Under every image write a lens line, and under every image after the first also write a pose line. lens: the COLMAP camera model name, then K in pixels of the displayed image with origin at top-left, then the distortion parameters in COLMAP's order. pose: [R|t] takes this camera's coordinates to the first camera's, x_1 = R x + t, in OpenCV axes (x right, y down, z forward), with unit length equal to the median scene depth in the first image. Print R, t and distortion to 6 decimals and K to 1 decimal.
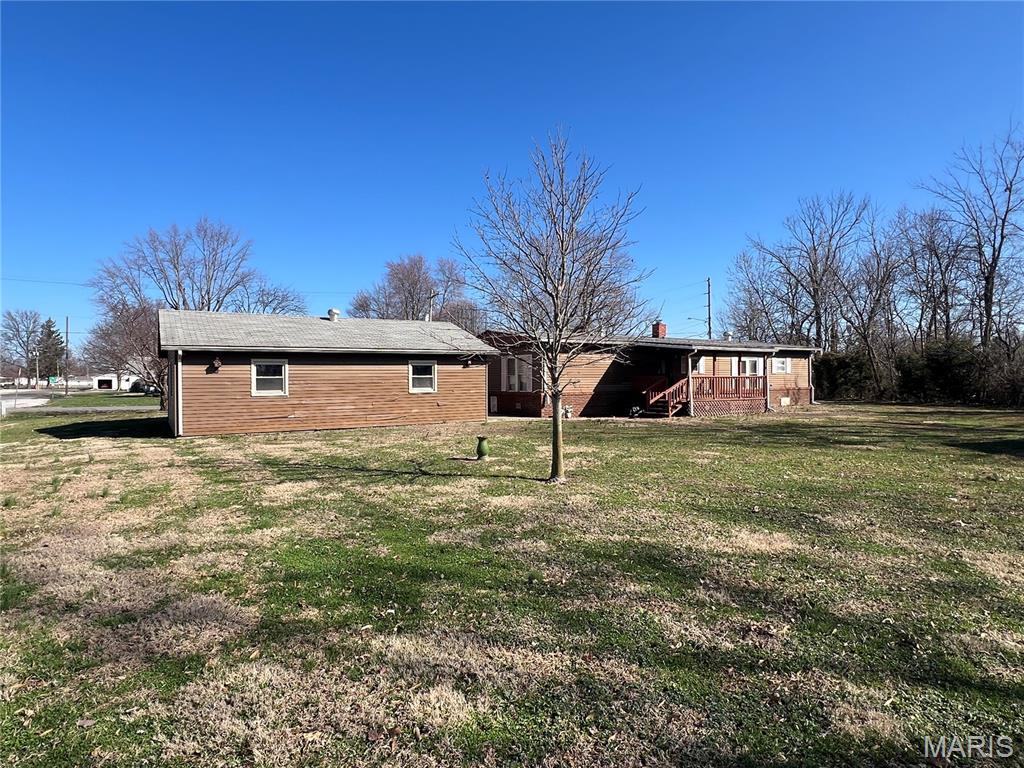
lens RADIAL K [[581.3, 0, 512.0], [0, 581.3, 384.0], [0, 0, 1]] dist [-0.000257, 0.000130]
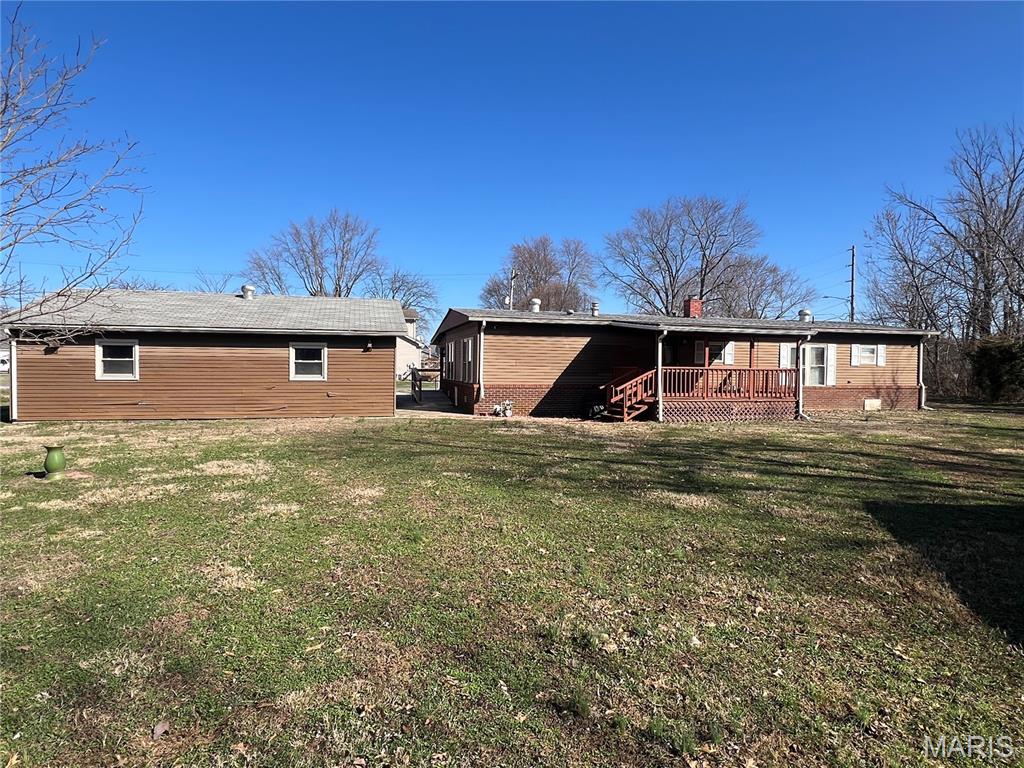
lens RADIAL K [[598.5, 0, 510.0], [0, 598.5, 375.7], [0, 0, 1]] dist [-0.001787, 0.000392]
pose [[0.960259, 0.021830, -0.278254, 0.307145], [-0.020086, 0.999757, 0.009118, -0.004918], [0.278385, -0.003167, 0.960464, 0.199871]]
